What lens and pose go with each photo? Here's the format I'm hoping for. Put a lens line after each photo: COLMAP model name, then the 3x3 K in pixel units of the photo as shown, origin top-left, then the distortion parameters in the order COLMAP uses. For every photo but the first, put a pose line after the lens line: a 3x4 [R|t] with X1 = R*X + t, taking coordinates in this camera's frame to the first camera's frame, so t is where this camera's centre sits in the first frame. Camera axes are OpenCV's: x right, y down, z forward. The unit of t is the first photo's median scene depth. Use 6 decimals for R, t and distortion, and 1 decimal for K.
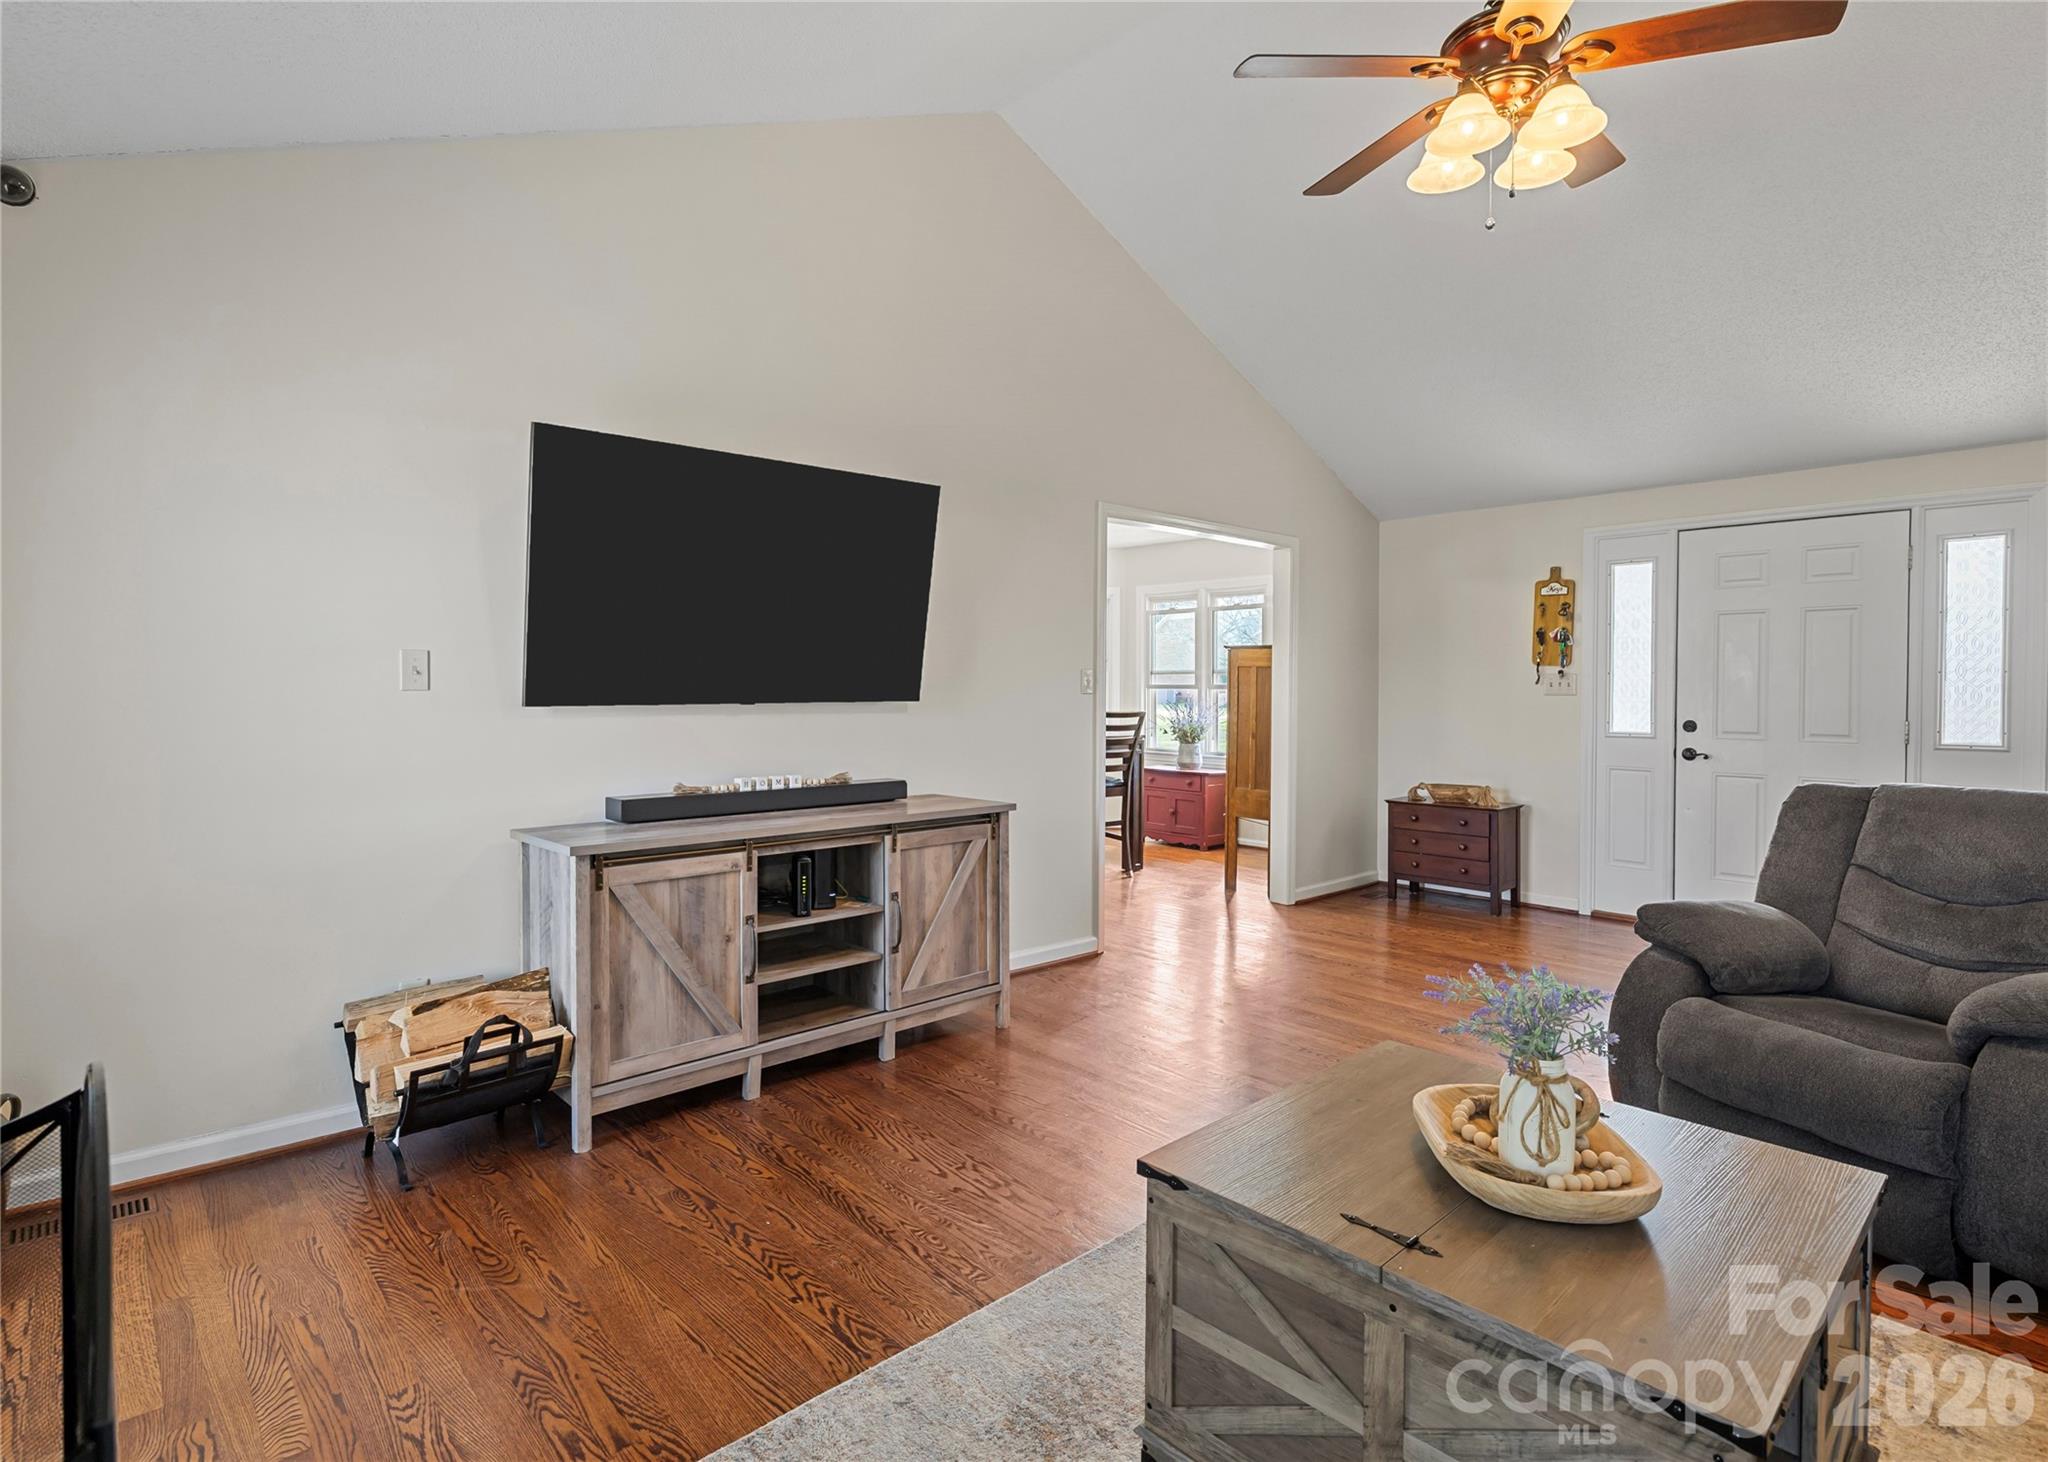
lens RADIAL K [[1013.2, 0, 1026.1], [0, 1013.2, 720.9], [0, 0, 1]] dist [-0.007273, -0.001161]
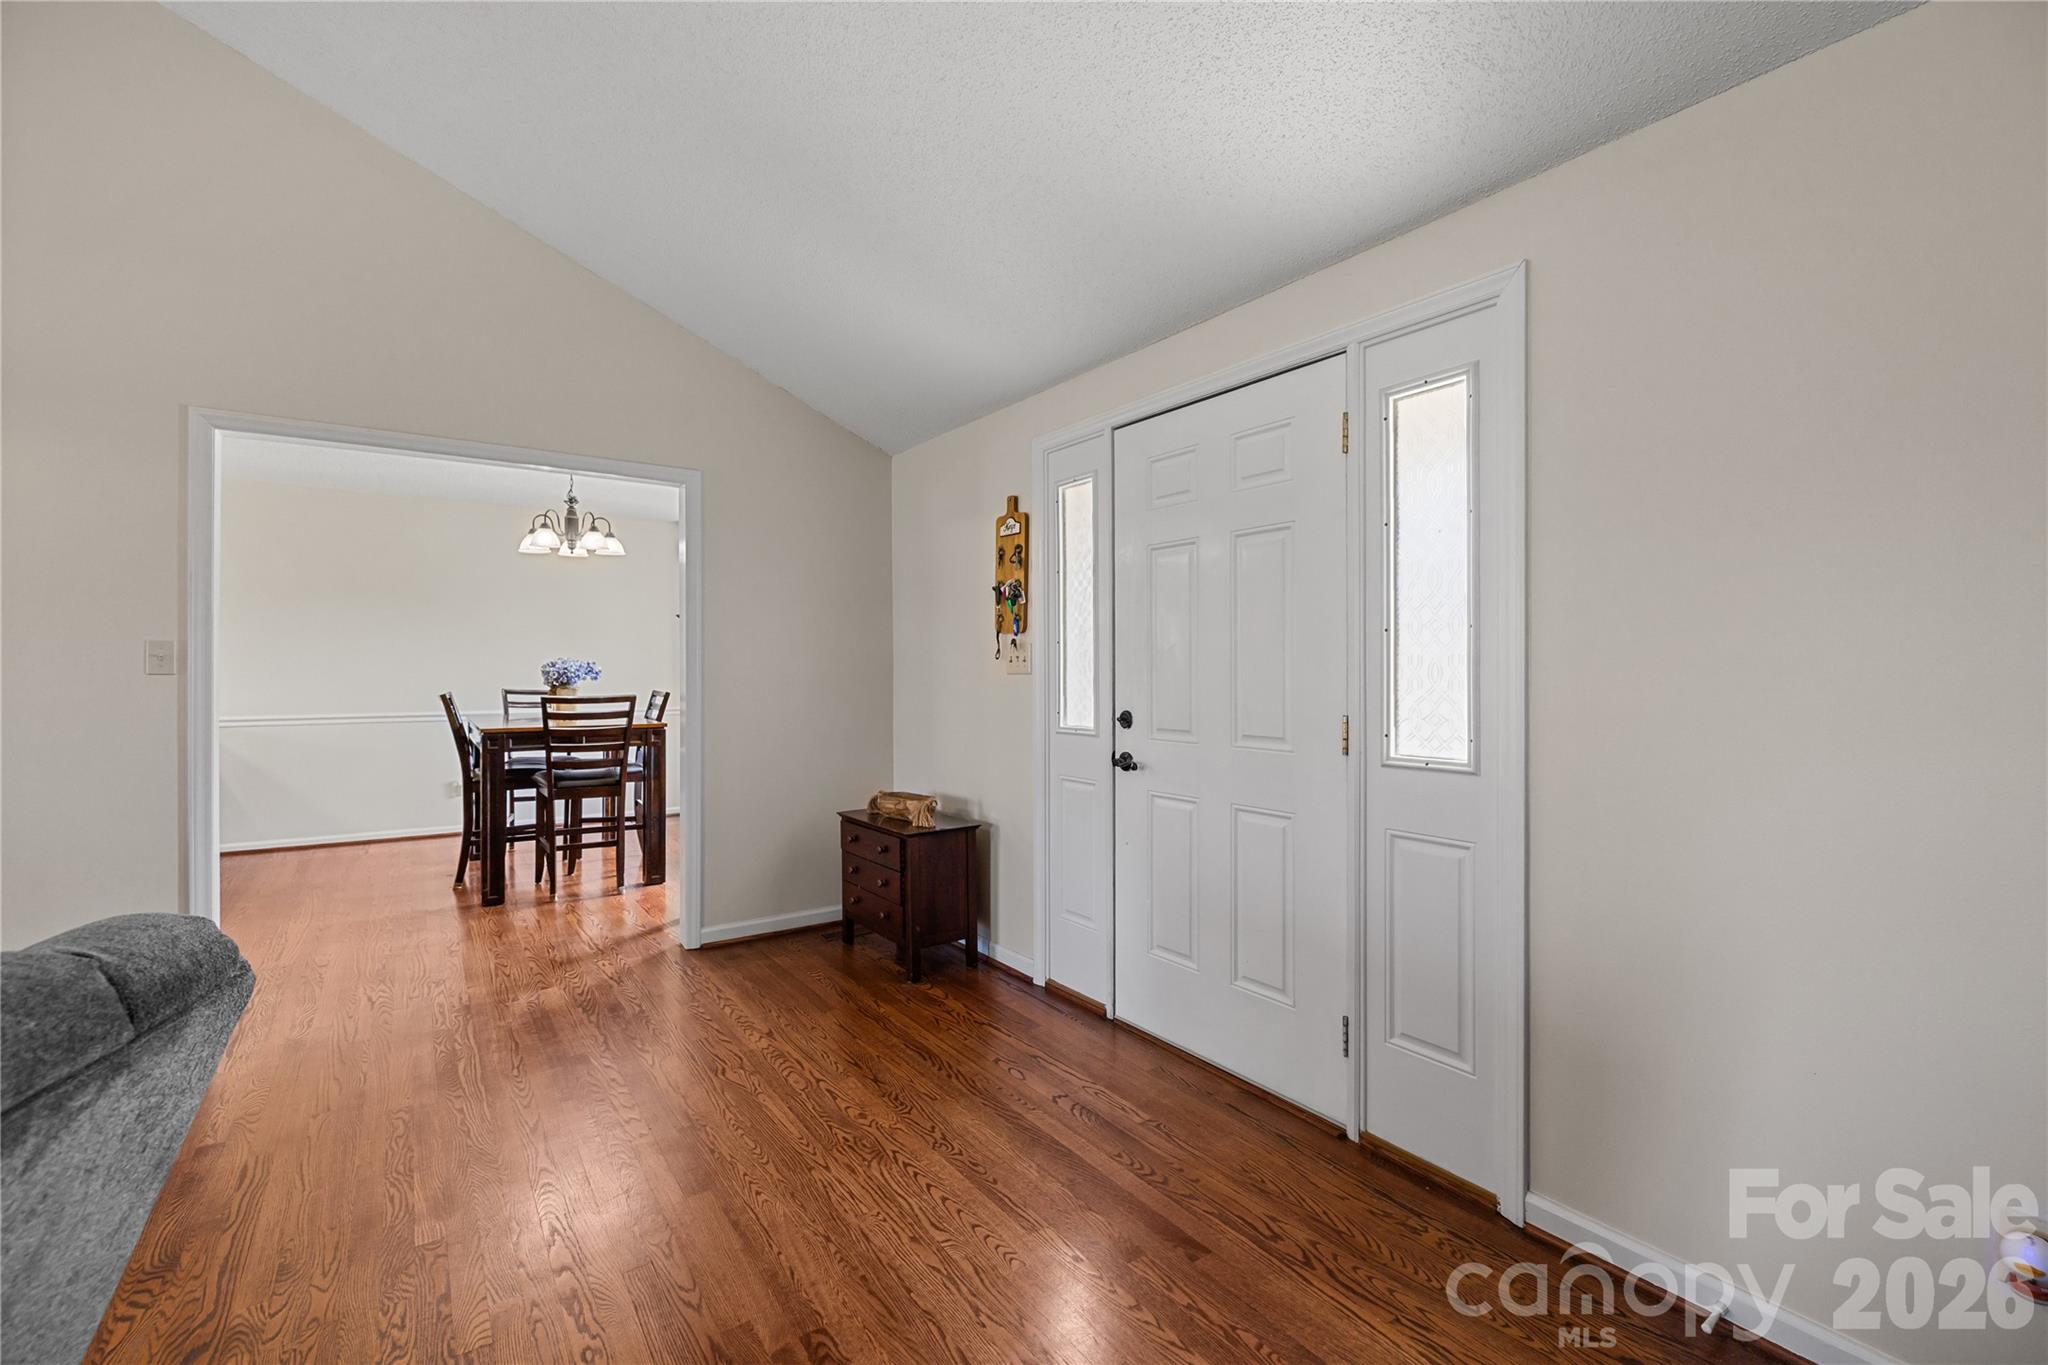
lens RADIAL K [[867.6, 0, 1021.1], [0, 867.6, 681.4], [0, 0, 1]] dist [0.000329, -0.000111]
pose [[0.991257, -0.000754, -0.131945, 0.611347], [-0.002143, 0.999760, -0.021815, -0.006811], [0.131930, 0.021907, 0.991017, 0.390027]]
